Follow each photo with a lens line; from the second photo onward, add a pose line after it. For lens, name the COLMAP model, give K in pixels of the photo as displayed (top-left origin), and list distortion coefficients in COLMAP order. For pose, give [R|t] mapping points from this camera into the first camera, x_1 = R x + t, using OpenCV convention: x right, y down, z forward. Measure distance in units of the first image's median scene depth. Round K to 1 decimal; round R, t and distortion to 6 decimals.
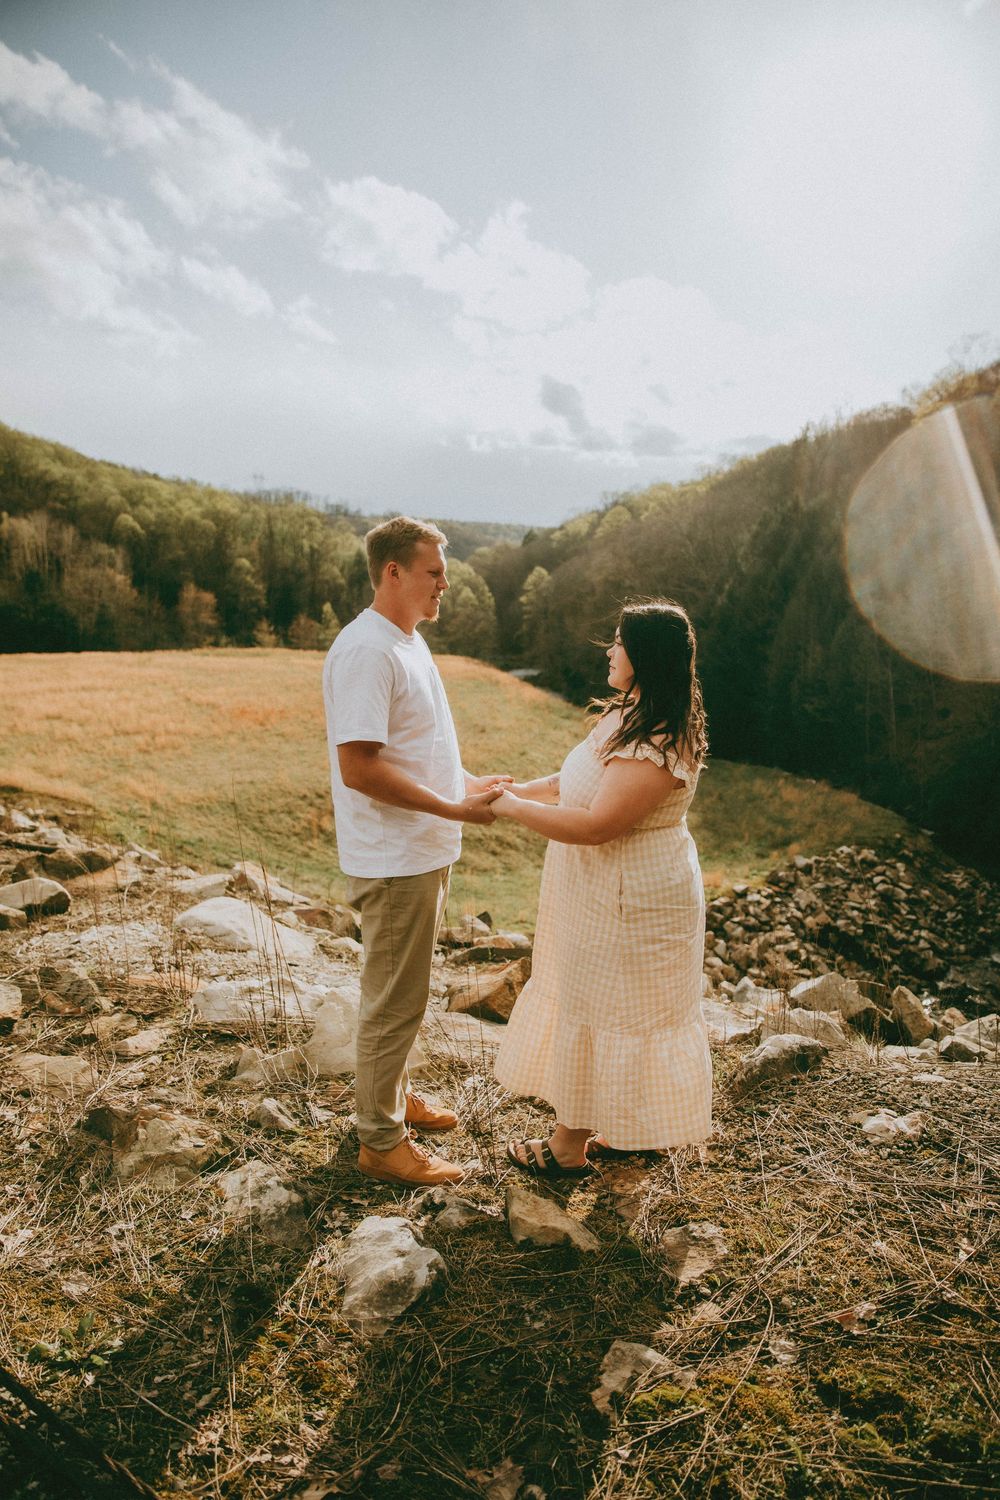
lens RADIAL K [[1014.5, 0, 501.7], [0, 1014.5, 749.7], [0, 0, 1]] dist [-0.082786, 0.037975]
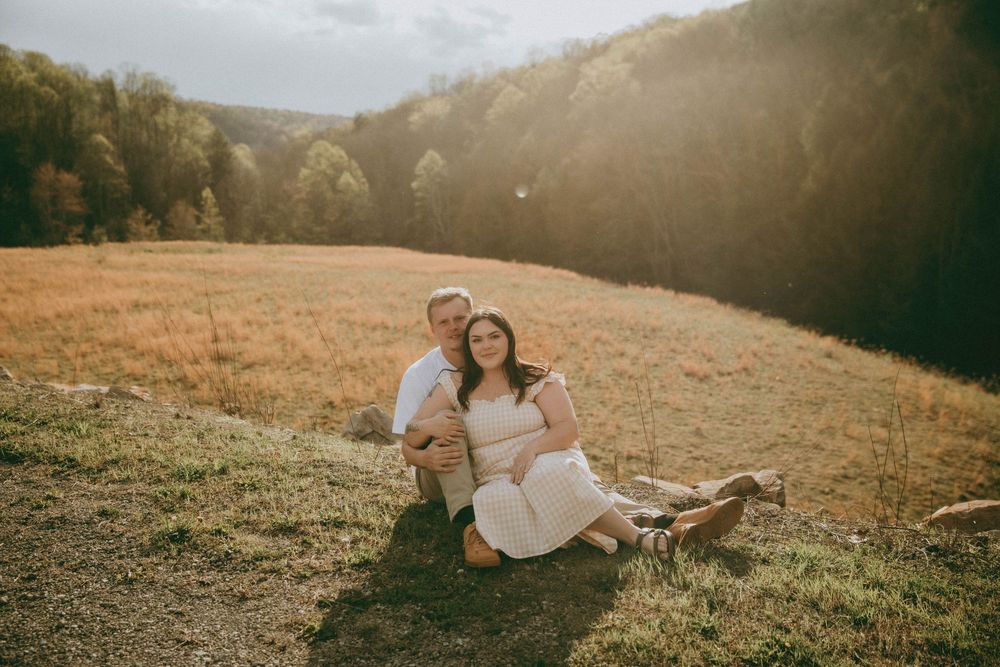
lens RADIAL K [[1011.4, 0, 499.0], [0, 1011.4, 333.3], [0, 0, 1]] dist [0.010336, 0.000000]
pose [[0.961909, -0.038099, 0.270701, -4.132592], [0.040041, 0.999197, -0.001653, -0.179730], [-0.270421, 0.012429, 0.962662, 2.114346]]
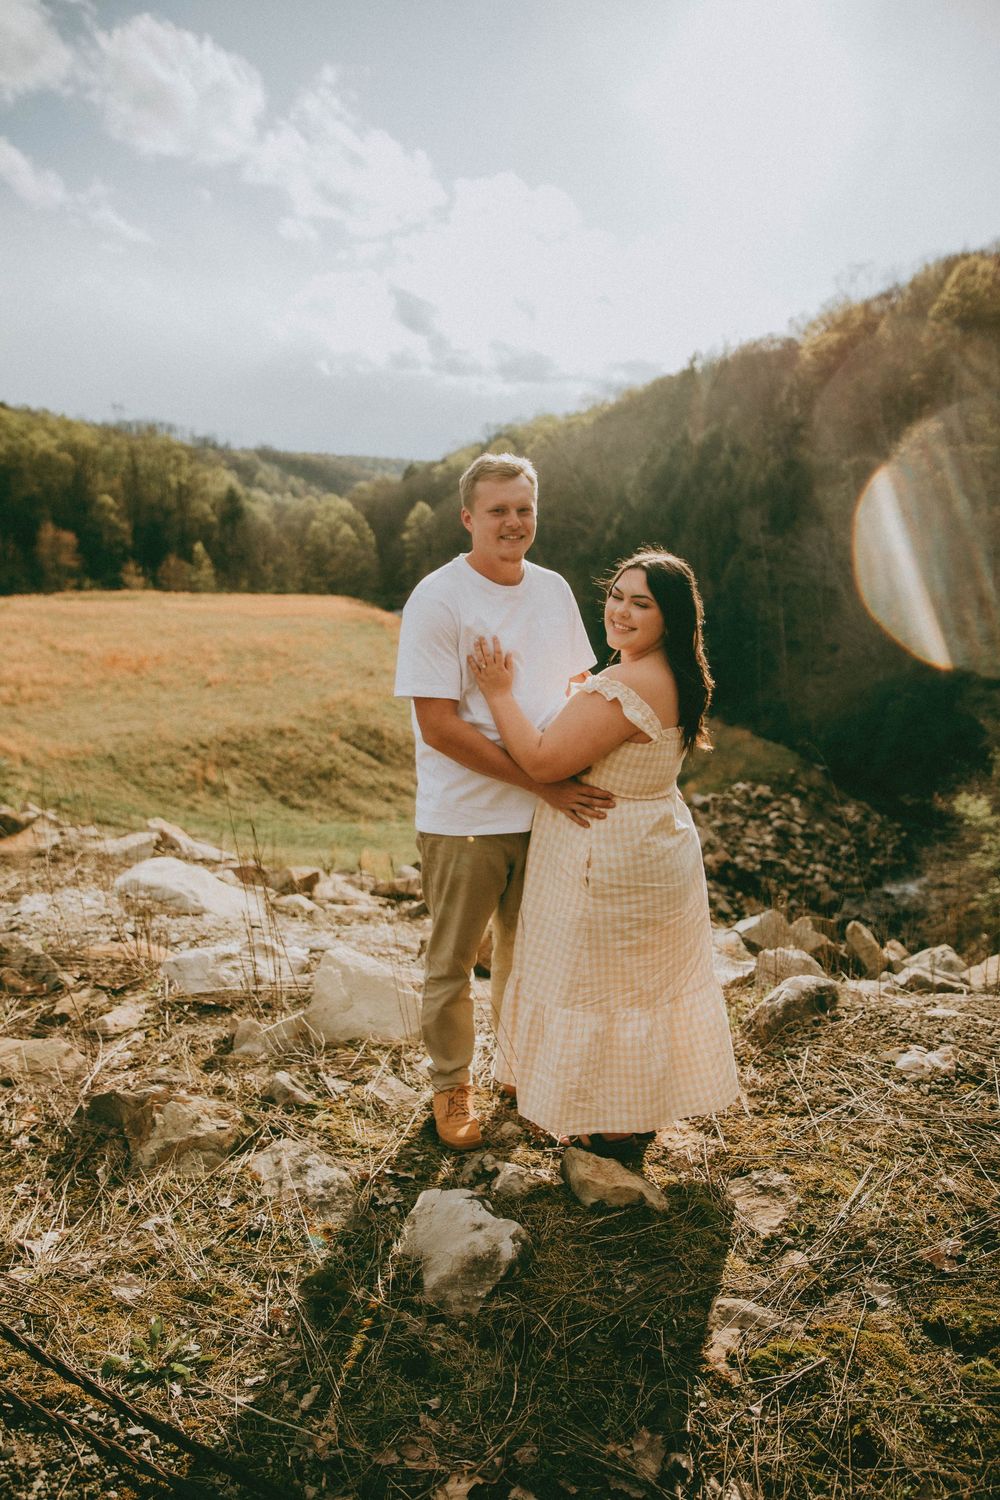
lens RADIAL K [[1042.2, 0, 499.1], [0, 1042.2, 748.7], [0, 0, 1]] dist [-0.073938, 0.027863]
pose [[0.993866, -0.026643, 0.107336, -0.048063], [0.020772, 0.998245, 0.055450, -0.001262], [-0.108625, -0.052880, 0.992675, 0.012658]]
